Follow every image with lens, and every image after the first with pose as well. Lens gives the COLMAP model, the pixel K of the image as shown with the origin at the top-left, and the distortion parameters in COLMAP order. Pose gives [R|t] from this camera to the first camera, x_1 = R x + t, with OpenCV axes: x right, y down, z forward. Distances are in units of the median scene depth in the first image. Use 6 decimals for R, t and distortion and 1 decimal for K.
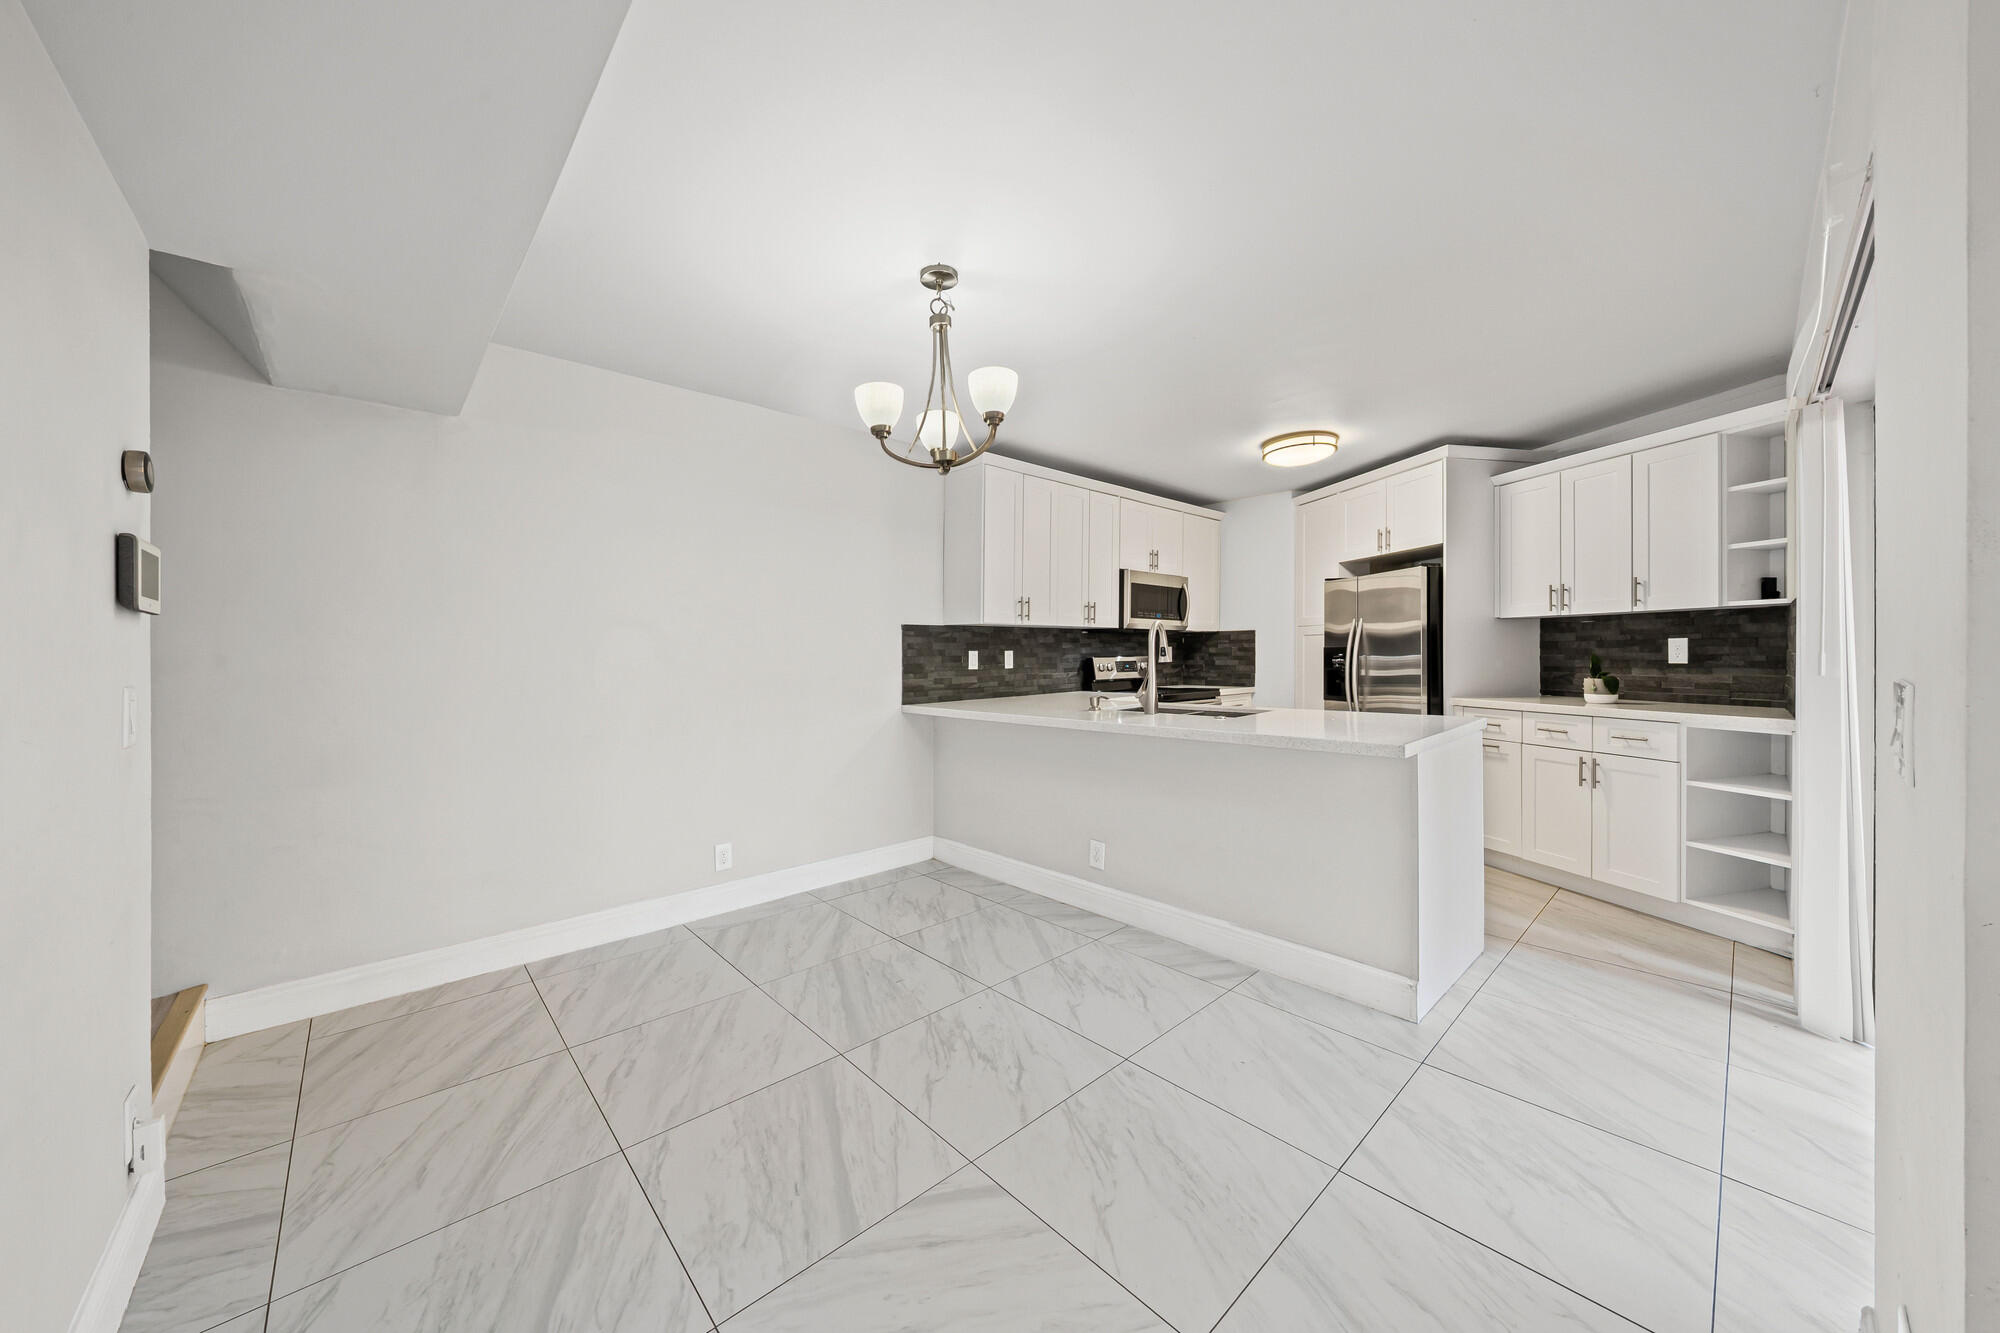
lens RADIAL K [[694.4, 0, 996.8], [0, 694.4, 670.7], [0, 0, 1]] dist [-0.001117, -0.000094]
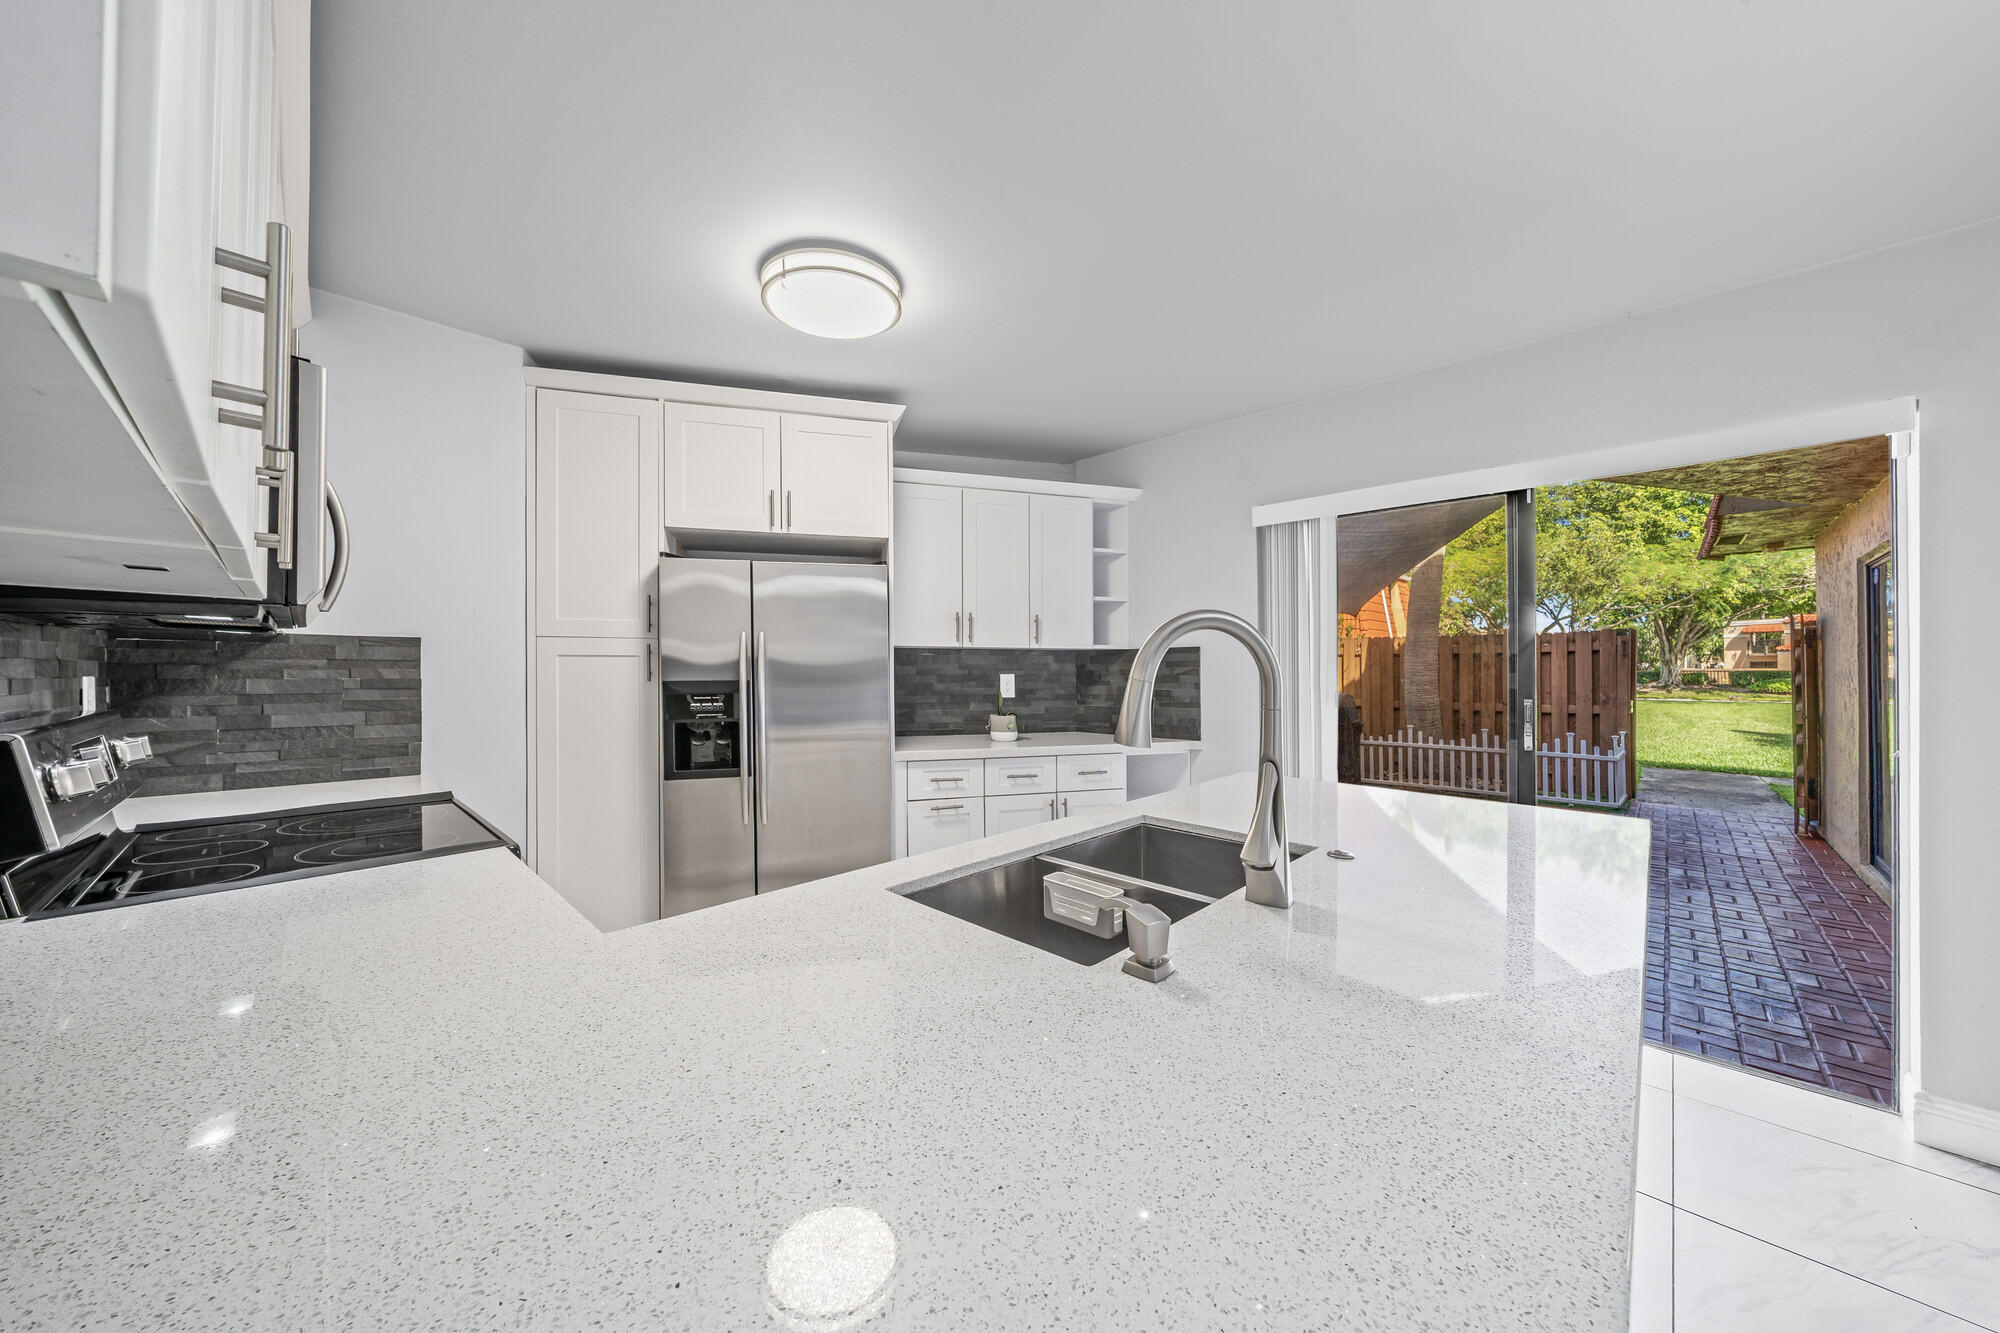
lens RADIAL K [[694.4, 0, 996.8], [0, 694.4, 670.7], [0, 0, 1]] dist [-0.001117, -0.000094]
pose [[-0.052565, 0.007160, 0.998592, -0.083809], [0.021131, 0.999758, -0.006056, -0.039093], [-0.998394, 0.020782, -0.052704, 0.916843]]
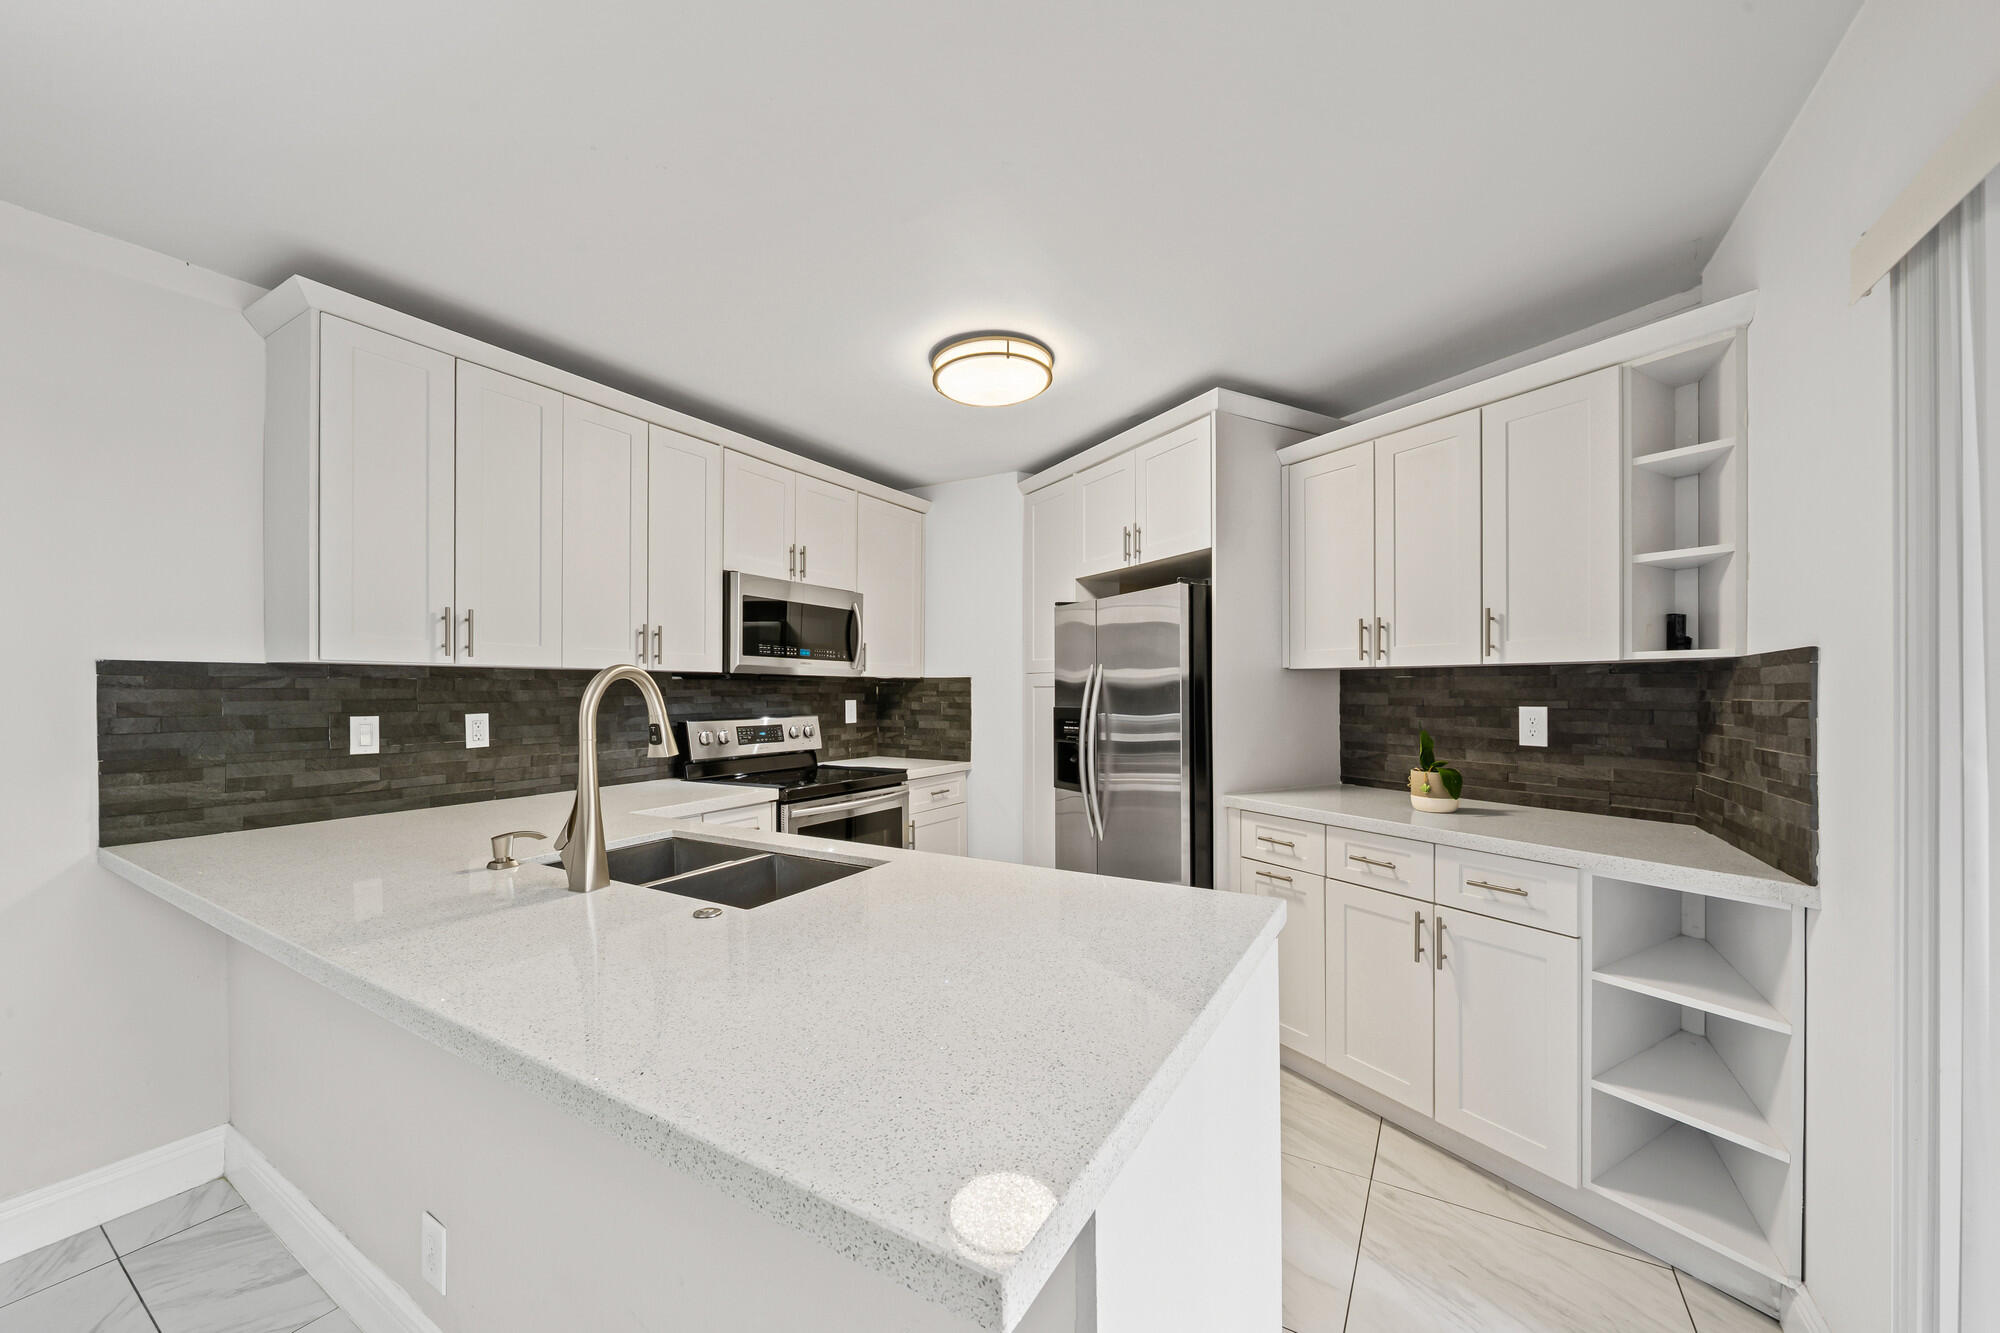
lens RADIAL K [[746.9, 0, 994.4], [0, 746.9, 698.8], [0, 0, 1]] dist [-0.000865, -0.000126]
pose [[0.963027, 0.006389, 0.269330, 0.269116], [-0.002465, 0.999886, -0.014904, -0.036413], [-0.269395, 0.013689, 0.962932, 0.399627]]
